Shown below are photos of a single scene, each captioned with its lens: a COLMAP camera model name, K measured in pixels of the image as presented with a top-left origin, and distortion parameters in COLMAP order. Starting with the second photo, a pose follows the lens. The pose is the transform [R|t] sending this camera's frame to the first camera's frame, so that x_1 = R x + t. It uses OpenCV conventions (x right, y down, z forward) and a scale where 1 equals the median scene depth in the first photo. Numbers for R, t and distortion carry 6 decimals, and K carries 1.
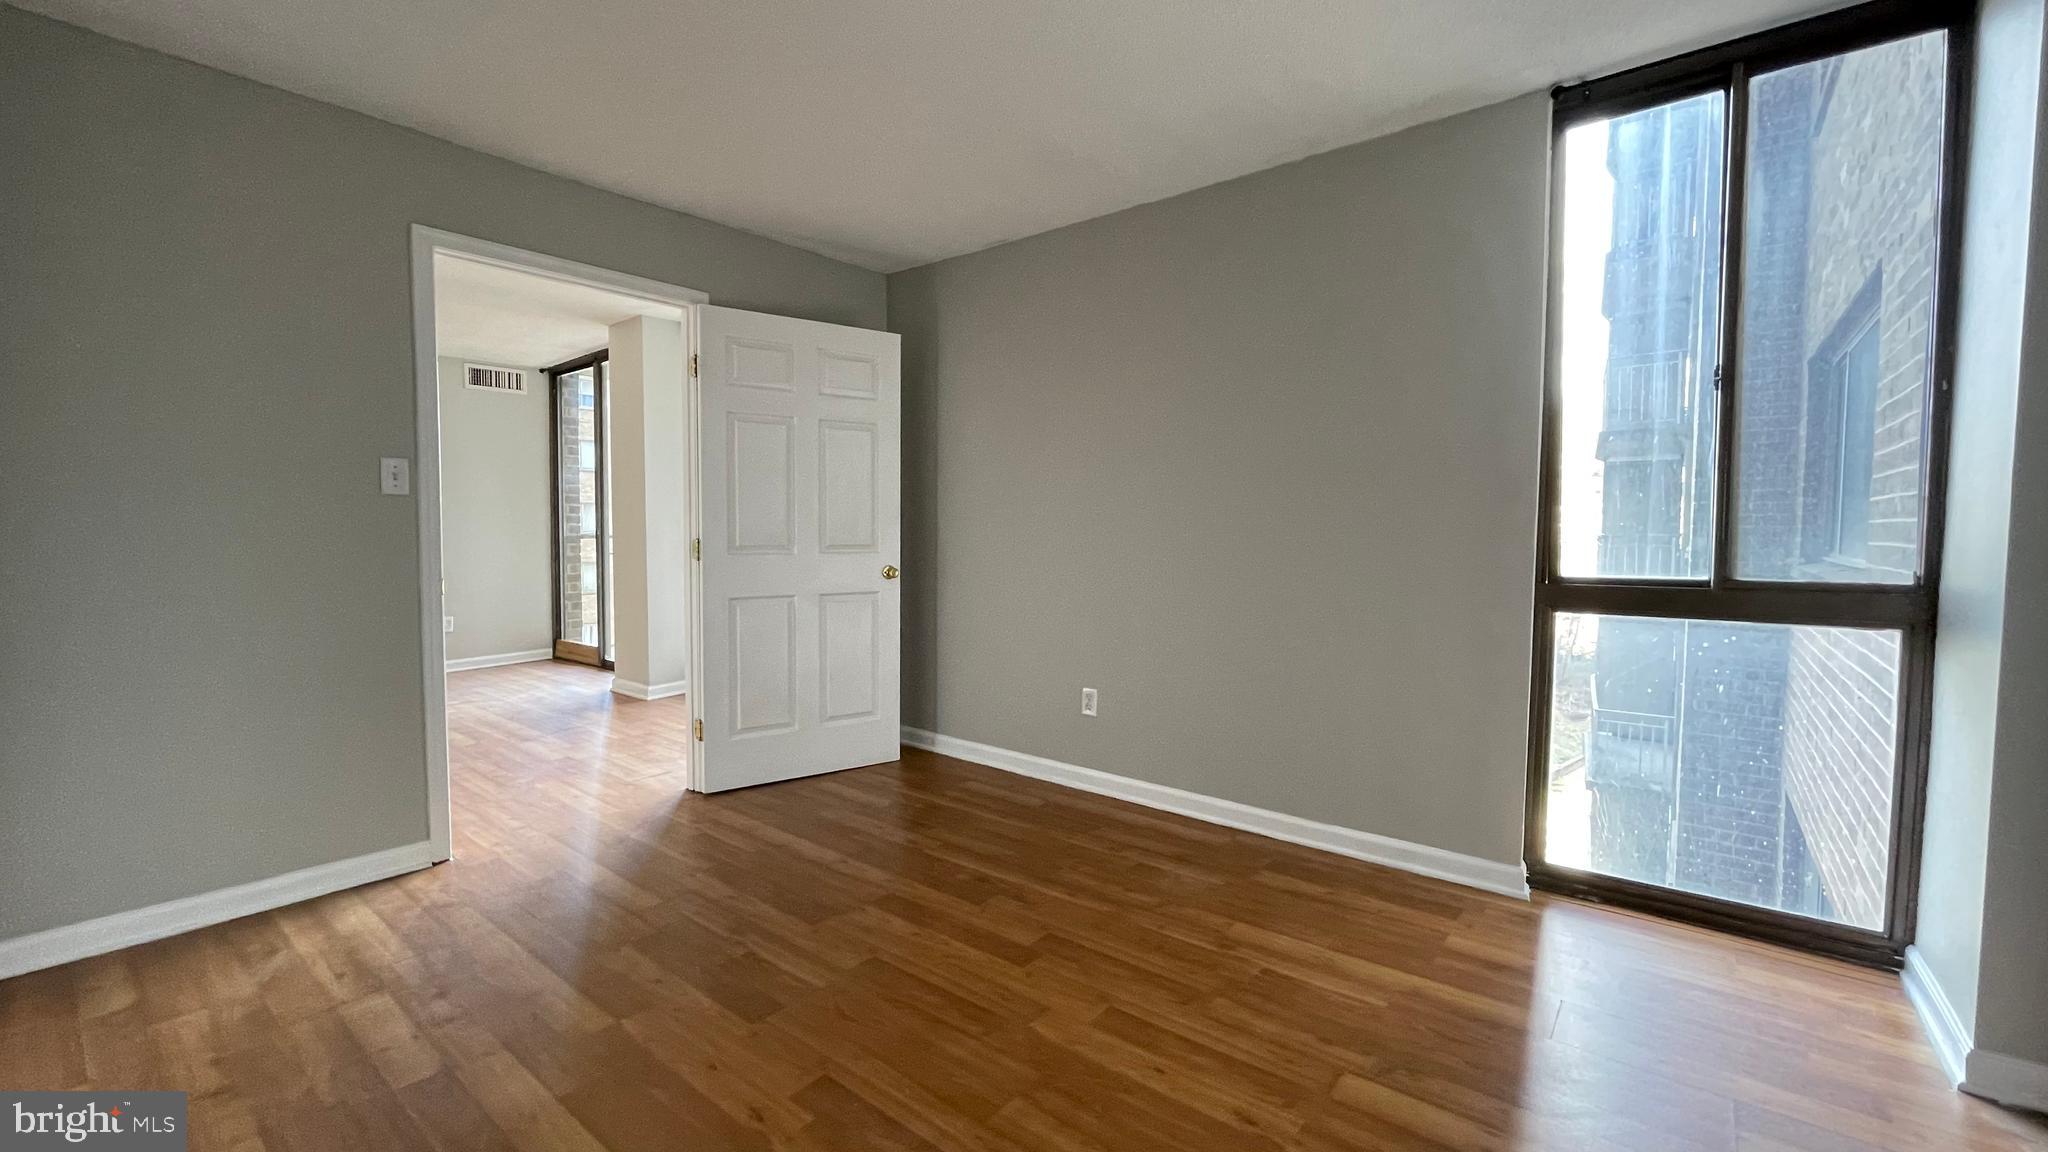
lens RADIAL K [[828.1, 0, 1021.2], [0, 828.1, 563.8], [0, 0, 1]] dist [-0.002223, -0.000044]
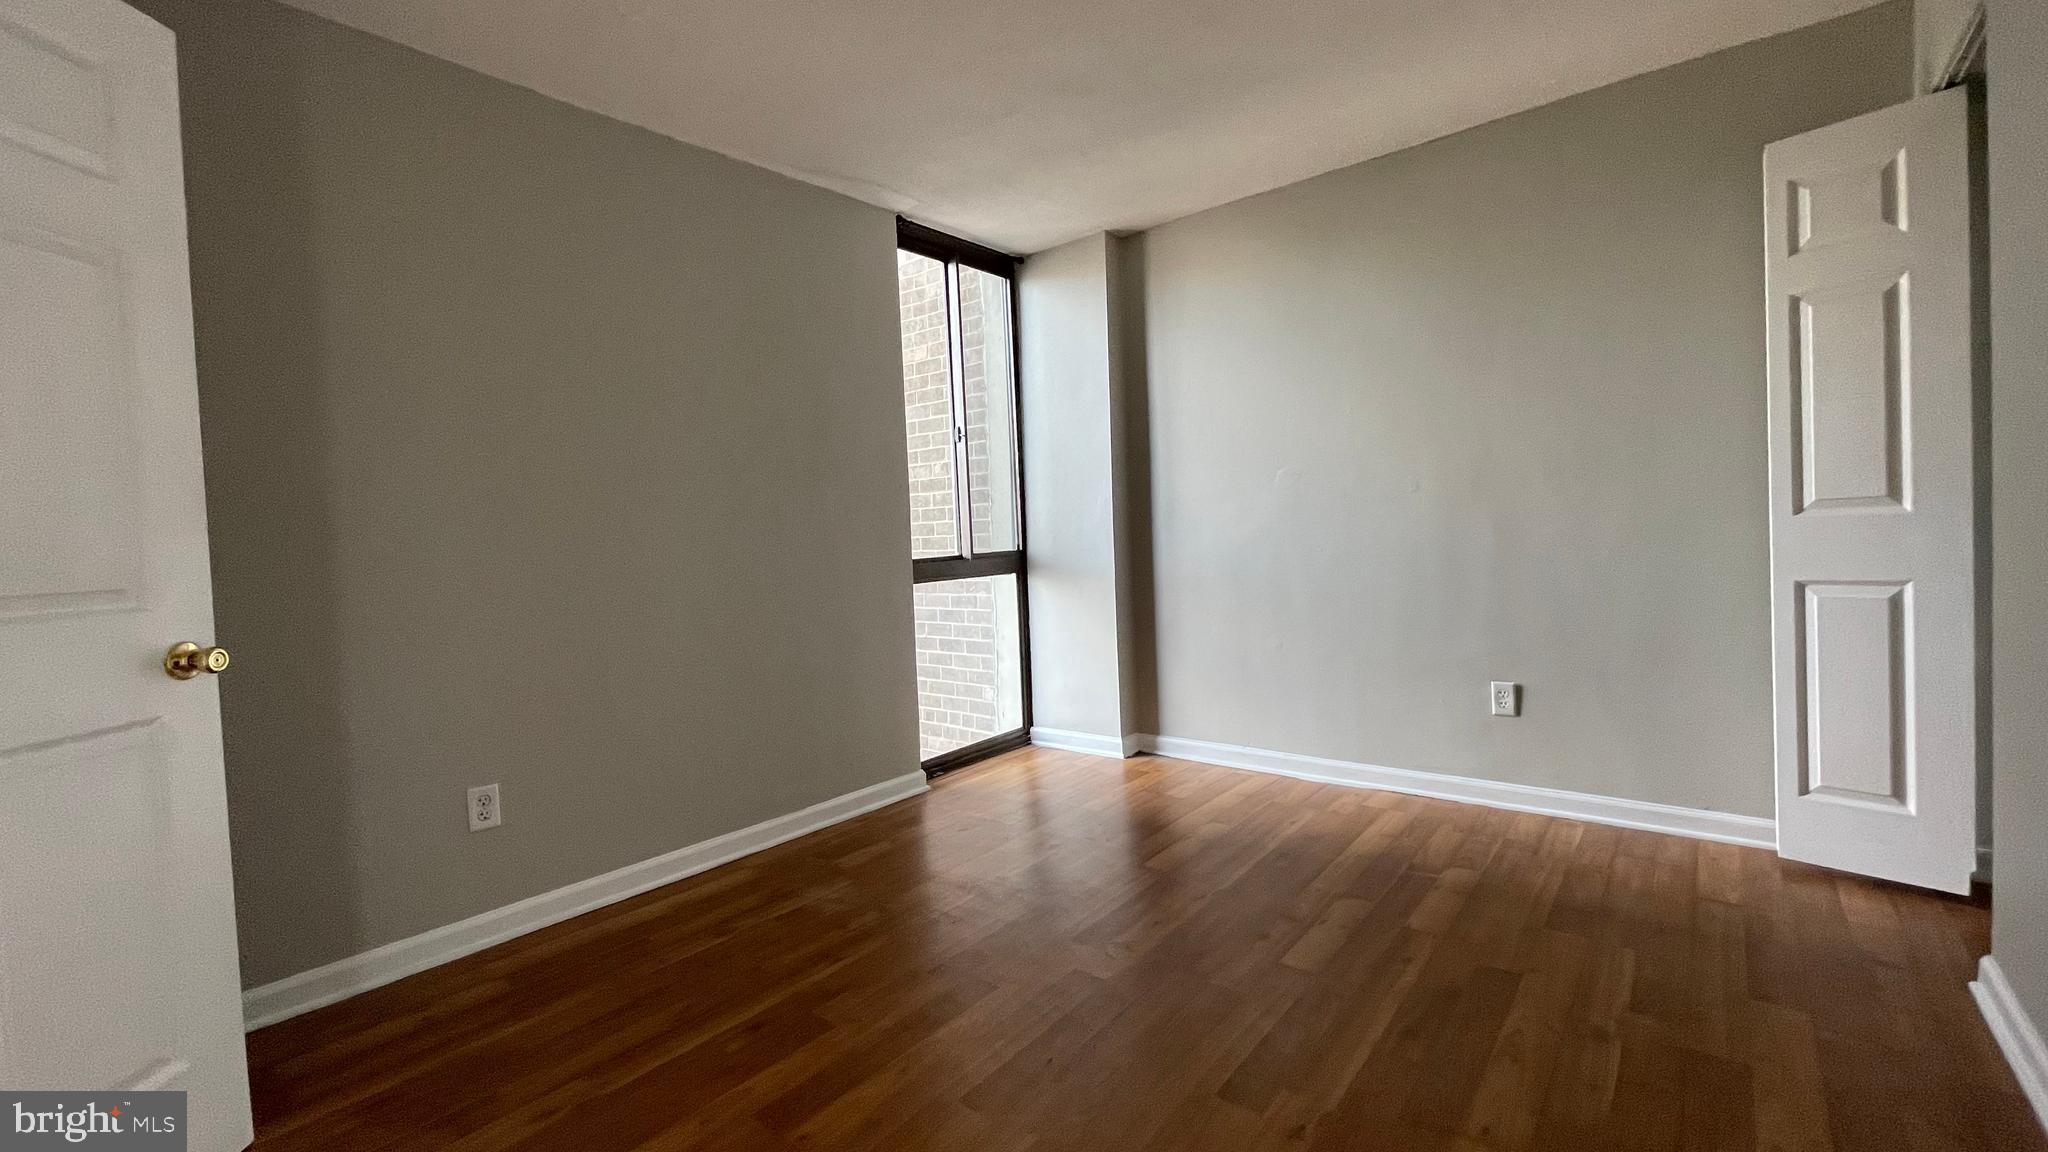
lens RADIAL K [[828.1, 0, 1021.2], [0, 828.1, 563.8], [0, 0, 1]] dist [-0.002223, -0.000044]
pose [[0.029021, -0.043240, 0.998643, -0.707599], [0.090256, 0.995096, 0.040464, -0.015215], [-0.995496, 0.088959, 0.032782, 0.706402]]
